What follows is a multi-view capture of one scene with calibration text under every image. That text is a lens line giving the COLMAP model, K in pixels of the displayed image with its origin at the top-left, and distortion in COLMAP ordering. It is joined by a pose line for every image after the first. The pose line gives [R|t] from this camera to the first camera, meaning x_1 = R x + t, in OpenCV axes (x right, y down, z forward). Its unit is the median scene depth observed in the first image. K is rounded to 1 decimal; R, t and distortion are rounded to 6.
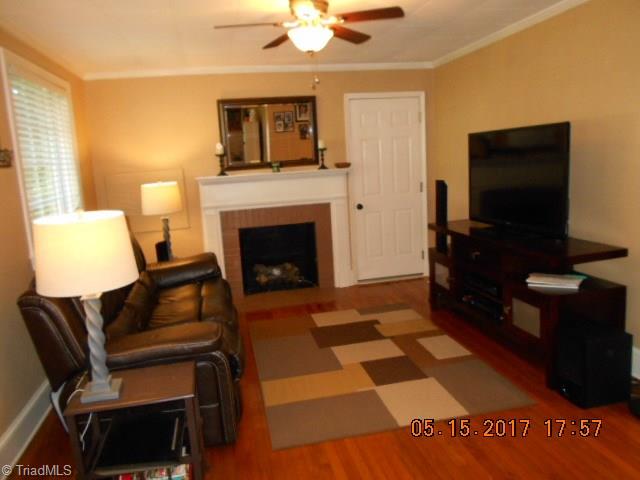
lens RADIAL K [[511.5, 0, 320.0], [0, 511.5, 240.0], [0, 0, 1]] dist [-0.040380, 0.010873]
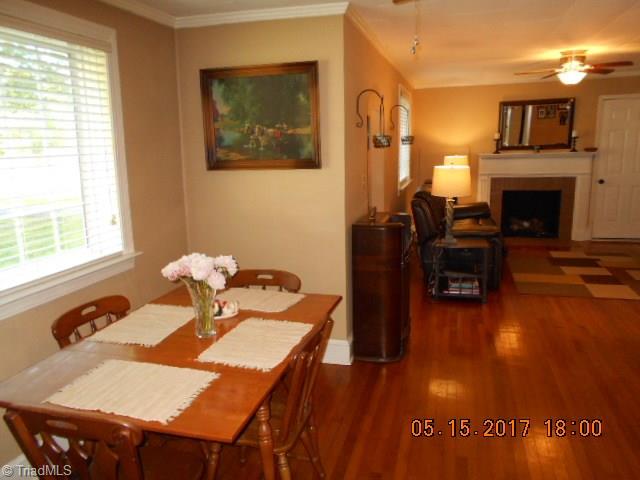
lens RADIAL K [[503.2, 0, 320.0], [0, 503.2, 240.0], [0, 0, 1]] dist [0.036902, 0.000055]
pose [[0.890612, 0.125642, -0.437063, 0.026253], [-0.104682, 0.991908, 0.071830, 0.070512], [0.442552, -0.018220, 0.896558, -0.542105]]
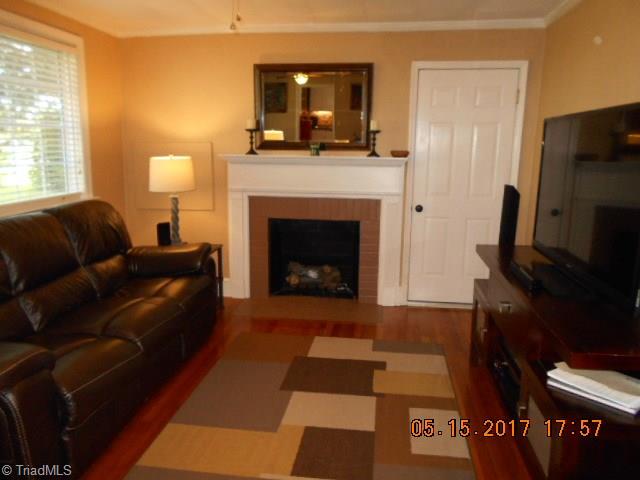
lens RADIAL K [[511.5, 0, 320.0], [0, 511.5, 240.0], [0, 0, 1]] dist [-0.040380, 0.010873]
pose [[0.939576, 0.133475, -0.315249, 0.198882], [-0.121776, 0.990942, 0.056615, -0.045686], [0.319950, -0.014804, 0.947319, 0.222731]]
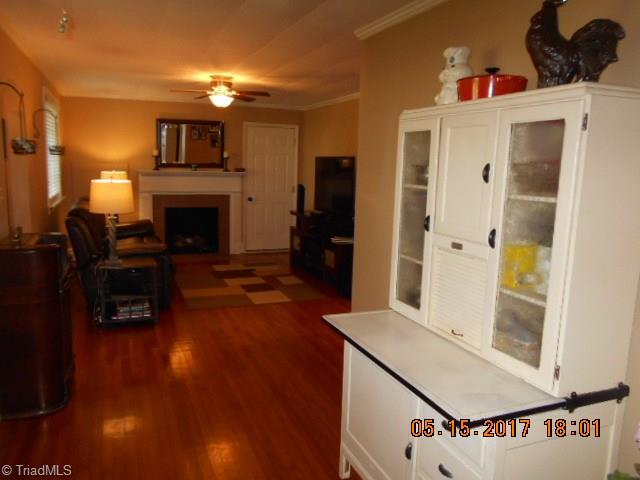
lens RADIAL K [[511.5, 0, 320.0], [0, 511.5, 240.0], [0, 0, 1]] dist [-0.040380, 0.010873]
pose [[0.981103, 0.059848, 0.183999, 0.012550], [-0.056883, 0.998152, -0.021357, 0.076003], [-0.184937, 0.010487, 0.982694, -0.504617]]
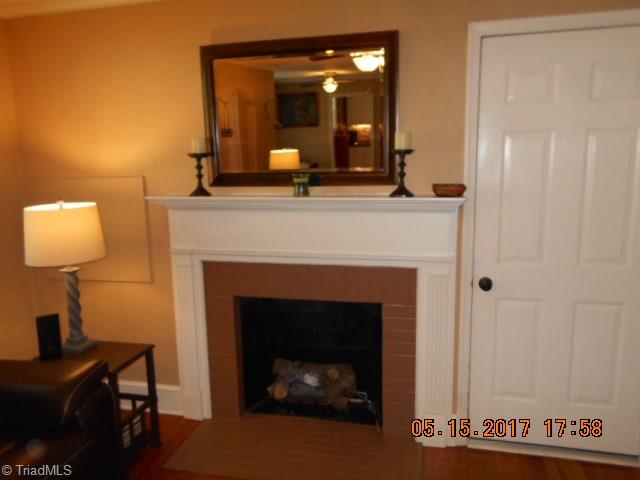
lens RADIAL K [[487.1, 0, 320.0], [0, 487.1, 240.0], [0, 0, 1]] dist [-0.003836, 0.001525]
pose [[0.900860, 0.112516, -0.419275, 0.127845], [-0.103989, 0.993639, 0.043220, -0.112610], [0.421471, 0.004665, 0.906830, 0.589582]]
